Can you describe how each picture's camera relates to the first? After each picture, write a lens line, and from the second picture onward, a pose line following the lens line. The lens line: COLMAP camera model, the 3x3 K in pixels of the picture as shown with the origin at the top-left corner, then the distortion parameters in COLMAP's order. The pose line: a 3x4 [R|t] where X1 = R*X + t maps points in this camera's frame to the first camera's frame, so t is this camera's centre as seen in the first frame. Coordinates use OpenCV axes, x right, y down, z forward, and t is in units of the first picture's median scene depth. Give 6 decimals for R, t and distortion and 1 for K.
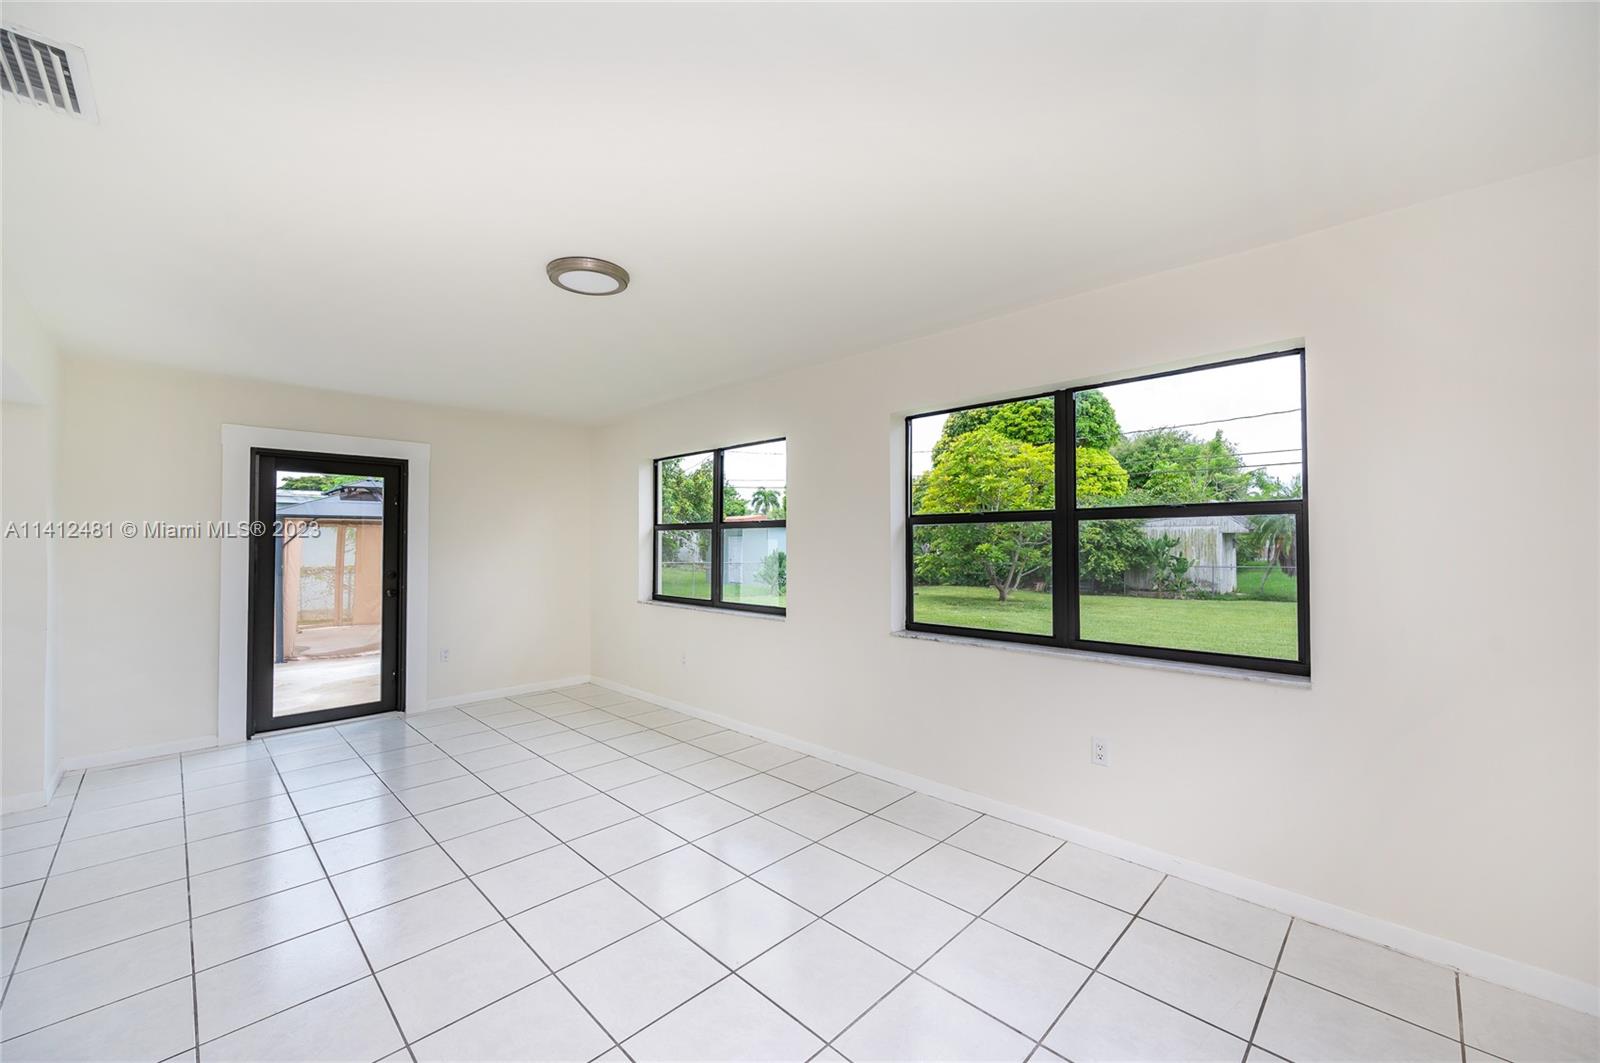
lens RADIAL K [[628.0, 0, 796.0], [0, 628.0, 534.6], [0, 0, 1]] dist [0.002462, -0.000612]
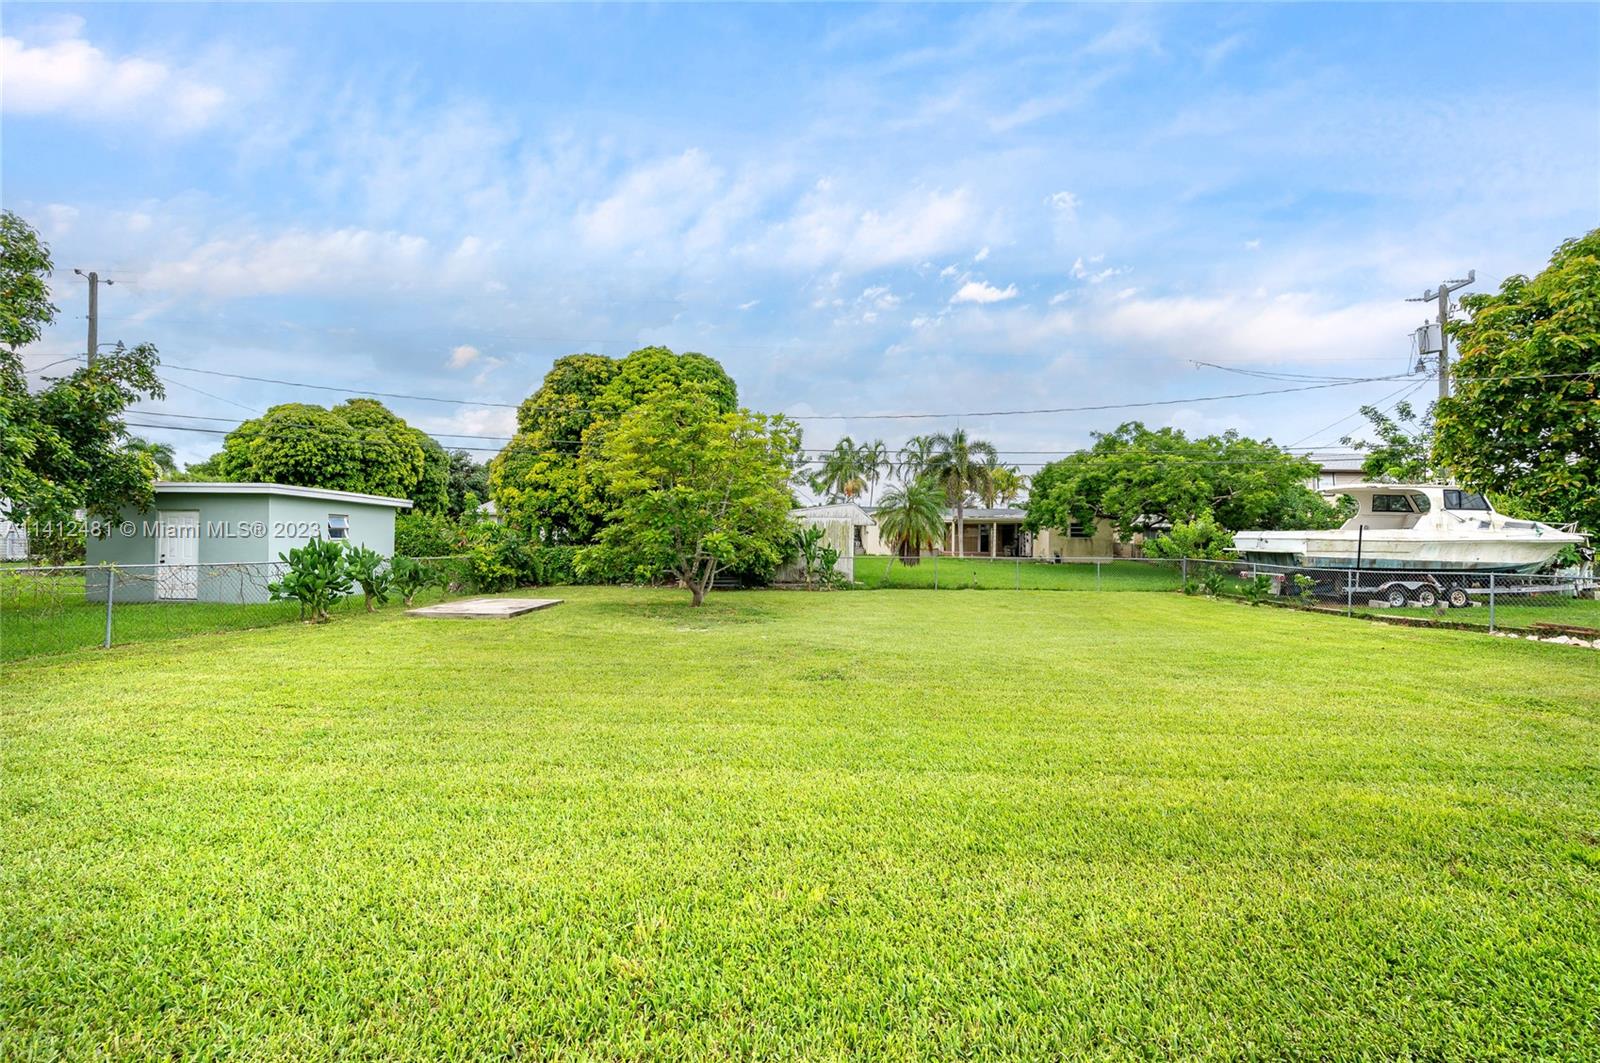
lens RADIAL K [[628.0, 0, 795.9], [0, 628.0, 538.8], [0, 0, 1]] dist [0.002462, -0.000612]
pose [[0.715223, 0.006654, 0.698865, -0.119441], [-0.024868, 0.999564, 0.015933, 0.005816], [-0.698454, -0.028775, 0.715076, 0.316362]]
